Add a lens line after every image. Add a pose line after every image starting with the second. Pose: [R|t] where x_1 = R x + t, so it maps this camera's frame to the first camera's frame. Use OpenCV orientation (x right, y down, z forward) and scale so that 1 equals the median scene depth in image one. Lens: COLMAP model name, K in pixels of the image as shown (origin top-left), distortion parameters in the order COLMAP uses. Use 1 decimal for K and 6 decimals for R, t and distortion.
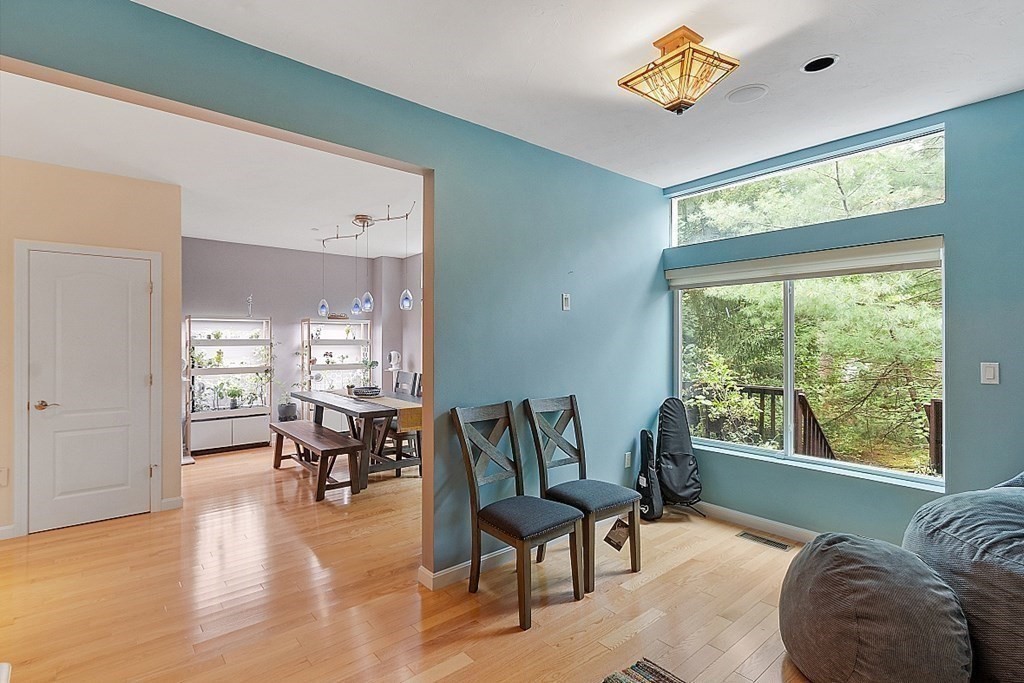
lens RADIAL K [[483.7, 0, 512.0], [0, 483.7, 341.5], [0, 0, 1]] dist [0.000762, 0.000096]
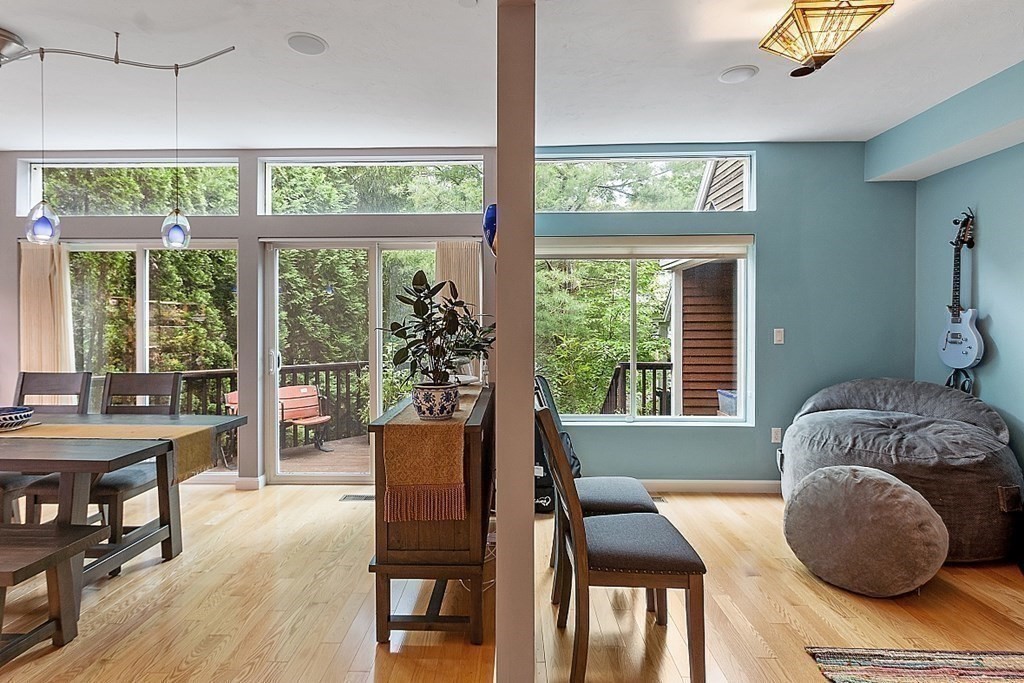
lens RADIAL K [[499.5, 0, 495.6], [0, 499.5, 337.8], [0, 0, 1]] dist [0.000301, -0.000281]
pose [[0.670501, -0.019364, 0.741656, -0.505187], [0.003194, 0.999725, 0.023214, 0.023923], [-0.741902, -0.013196, 0.670379, 0.488554]]
